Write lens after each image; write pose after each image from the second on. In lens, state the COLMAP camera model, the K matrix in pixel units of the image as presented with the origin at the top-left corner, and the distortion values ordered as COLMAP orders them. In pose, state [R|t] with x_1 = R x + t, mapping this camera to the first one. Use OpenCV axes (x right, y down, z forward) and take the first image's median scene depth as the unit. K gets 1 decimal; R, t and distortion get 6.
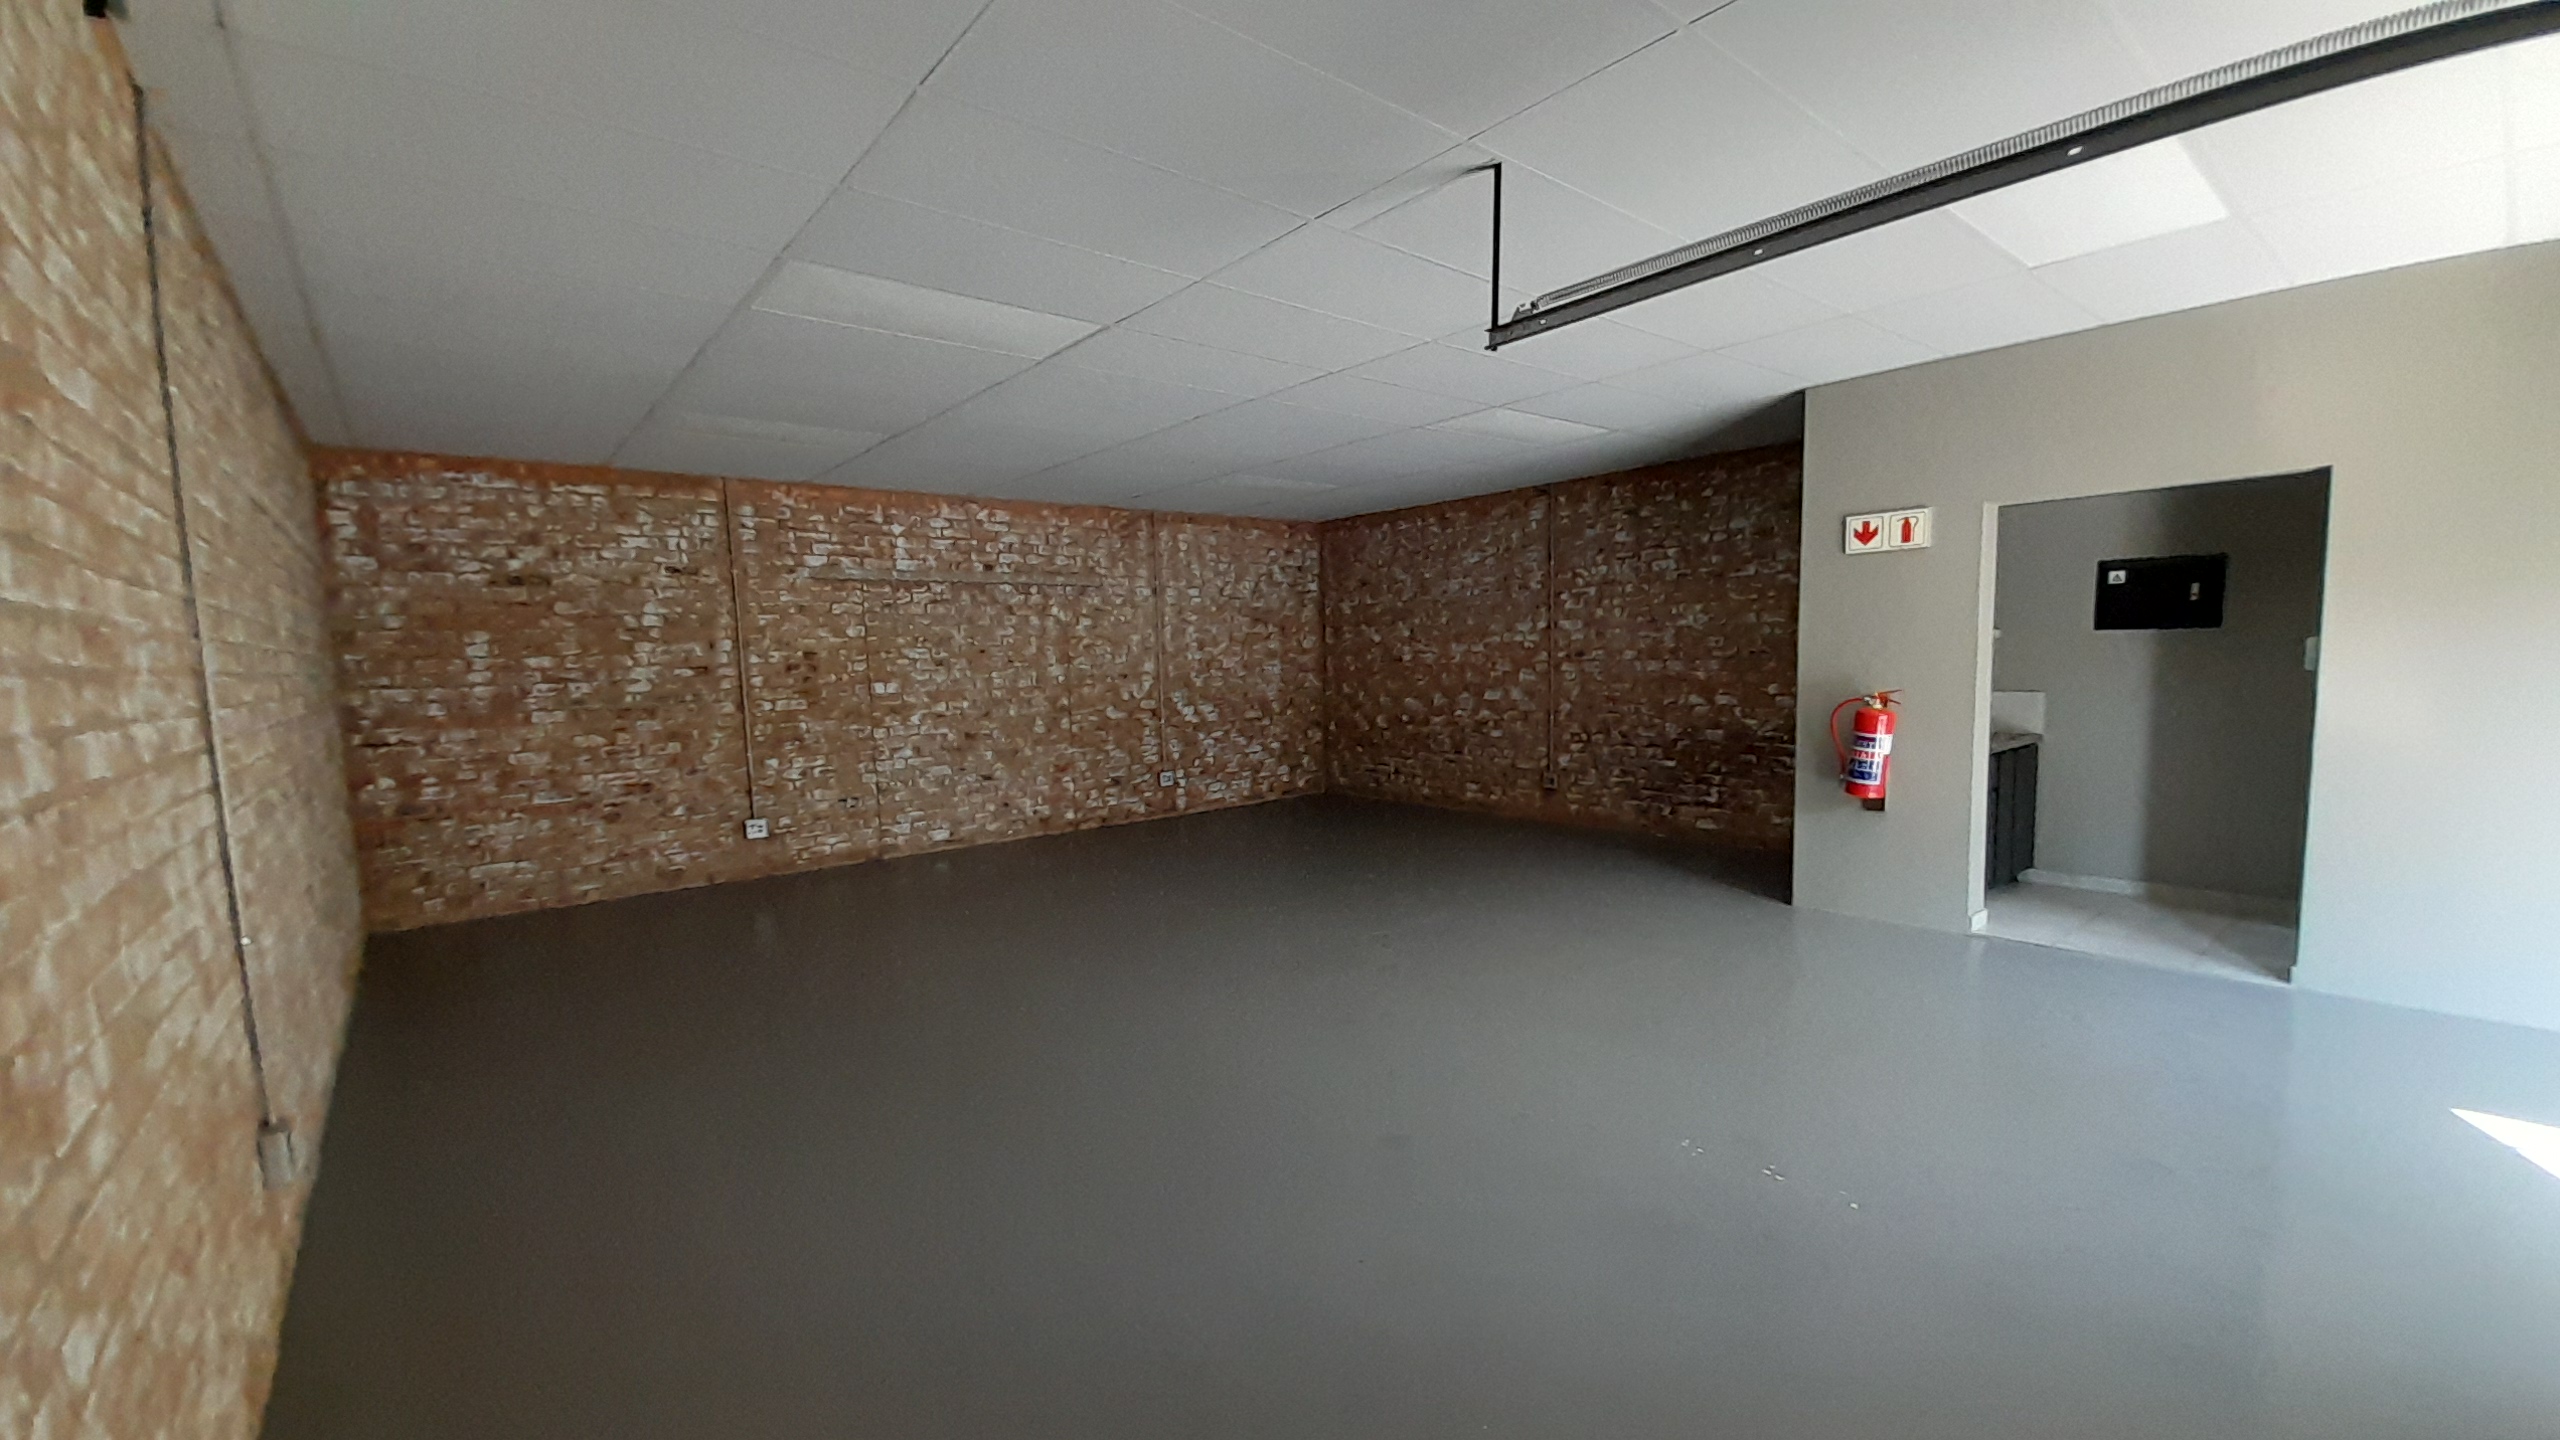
lens RADIAL K [[1018.0, 0, 1282.1], [0, 1018.0, 750.5], [0, 0, 1]] dist [0.019366, -0.015163]
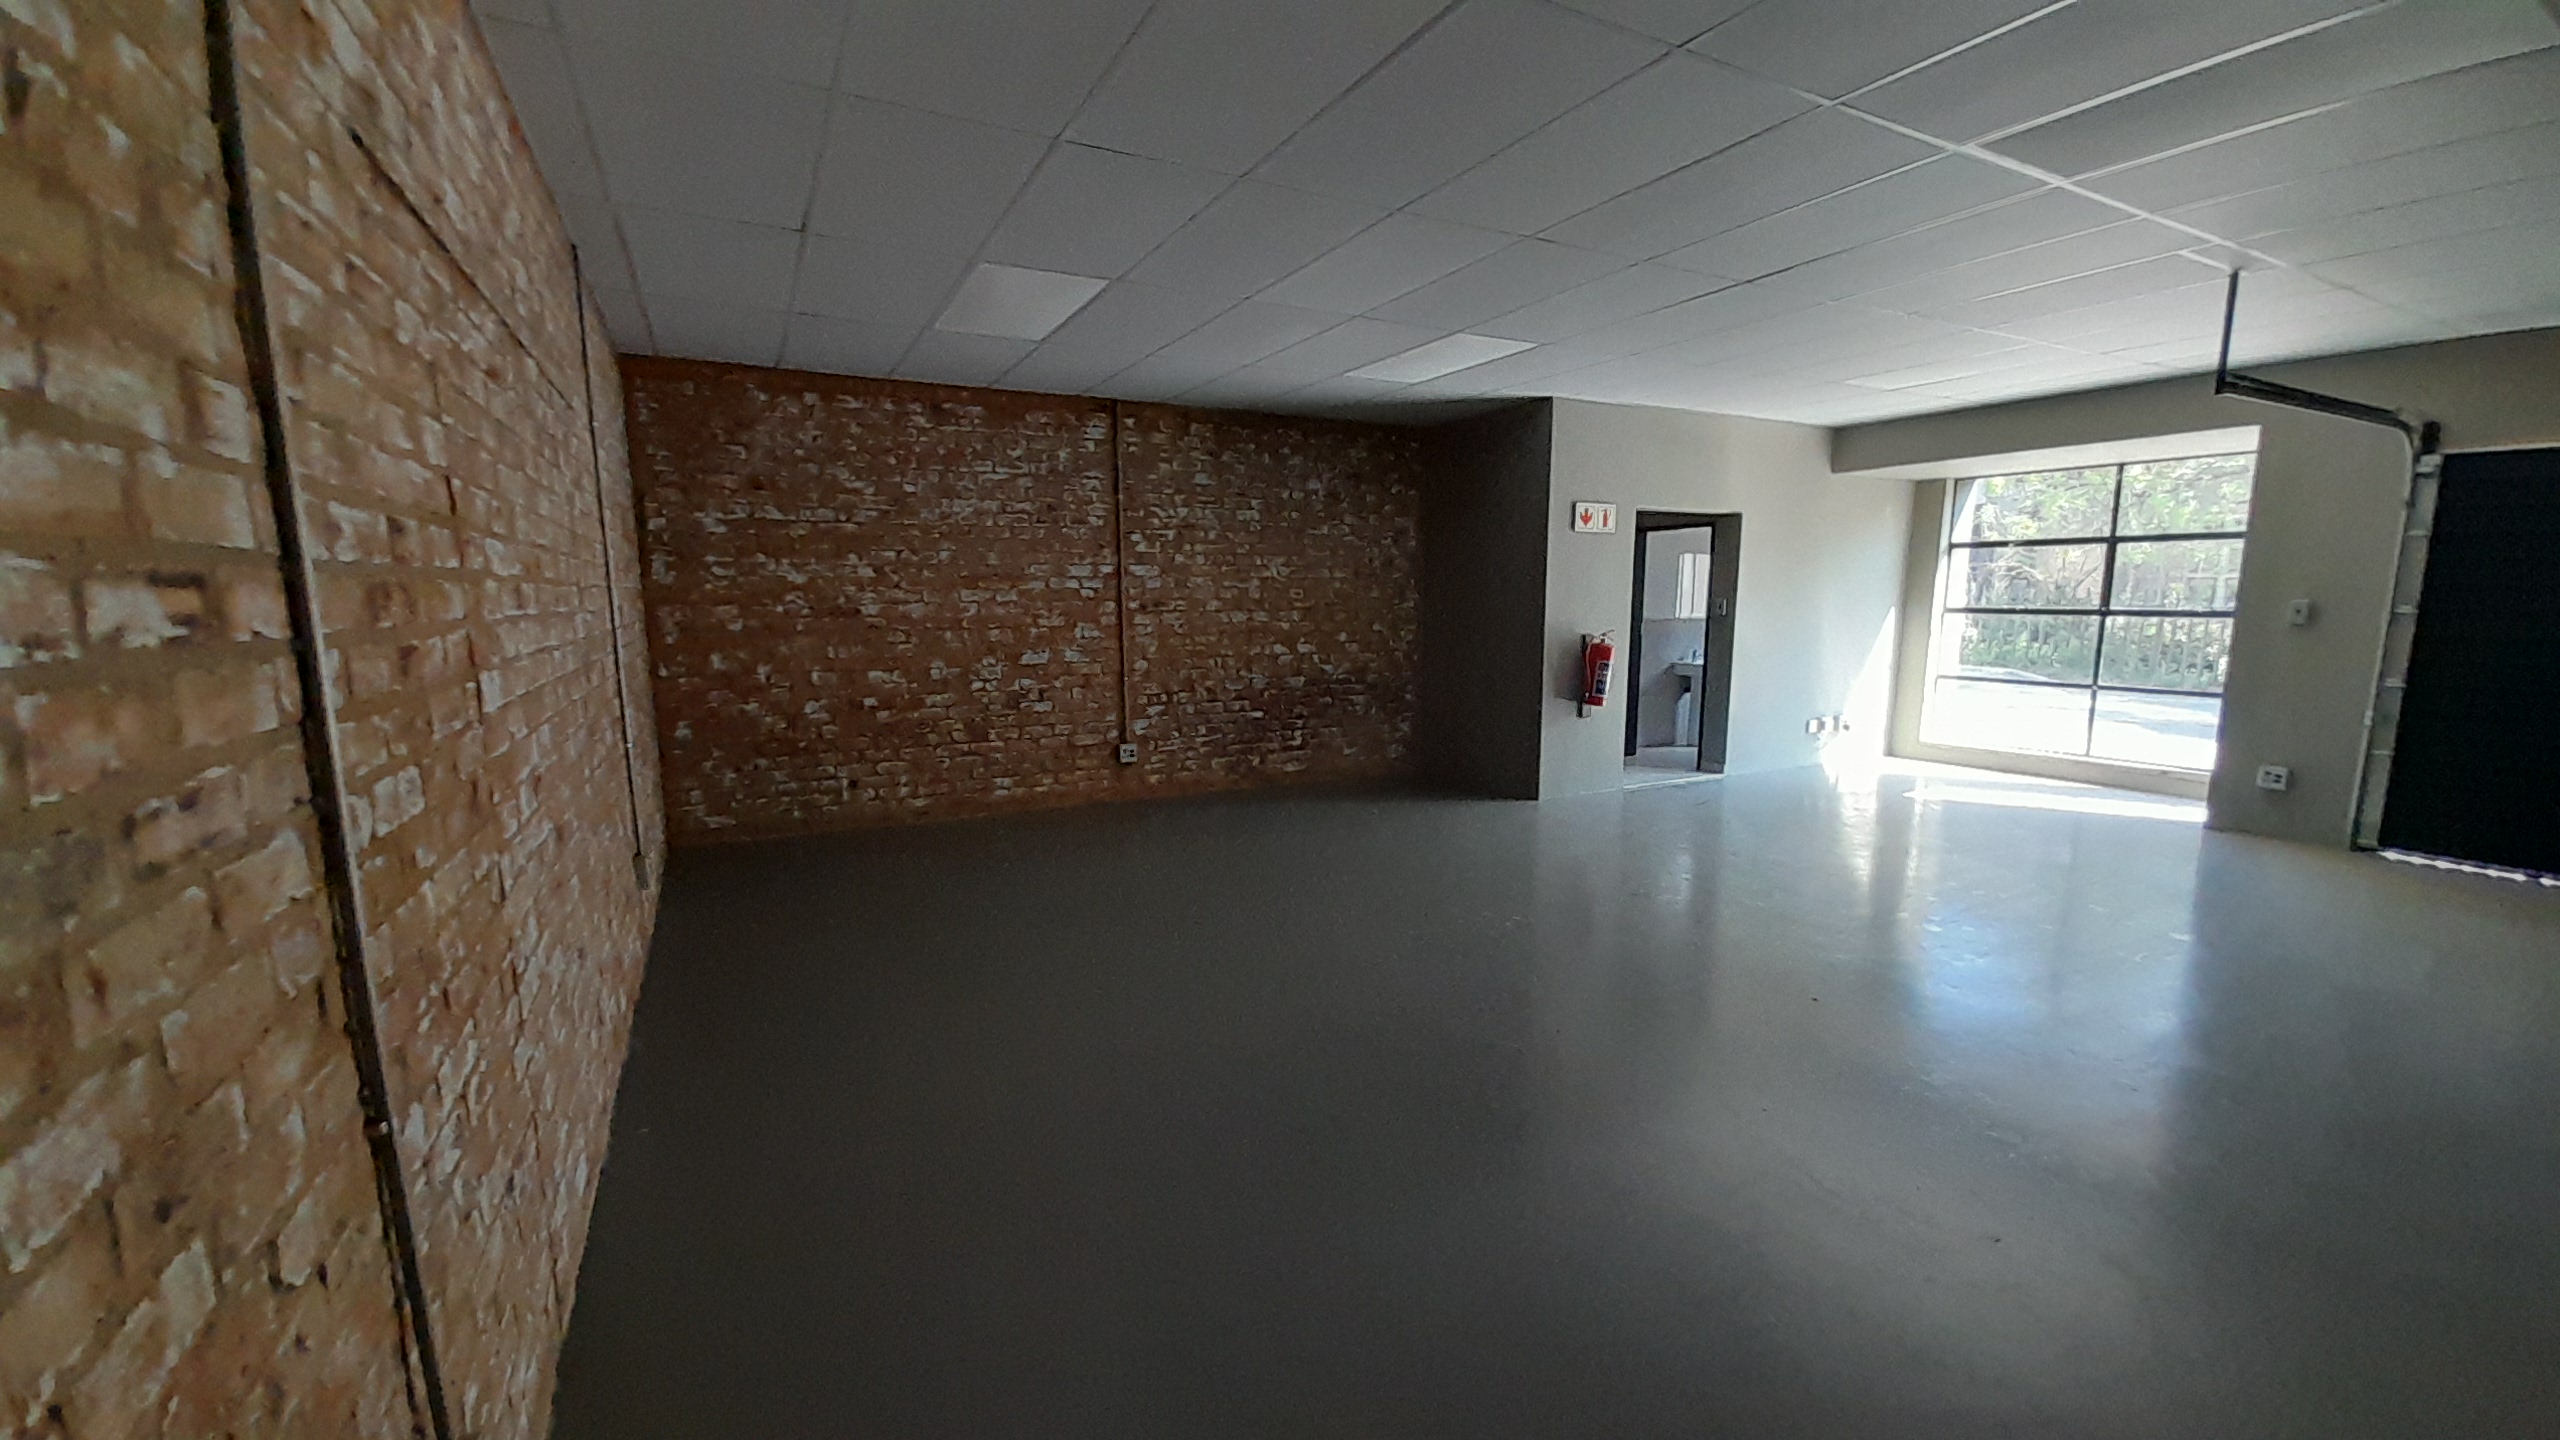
lens RADIAL K [[1029.7, 0, 1279.9], [0, 1029.7, 745.9], [0, 0, 1]] dist [0.013179, -0.000188]
pose [[0.204923, -0.119939, 0.971402, -0.549647], [0.094165, 0.990276, 0.102405, -0.053358], [-0.974238, 0.070487, 0.214224, 0.691498]]
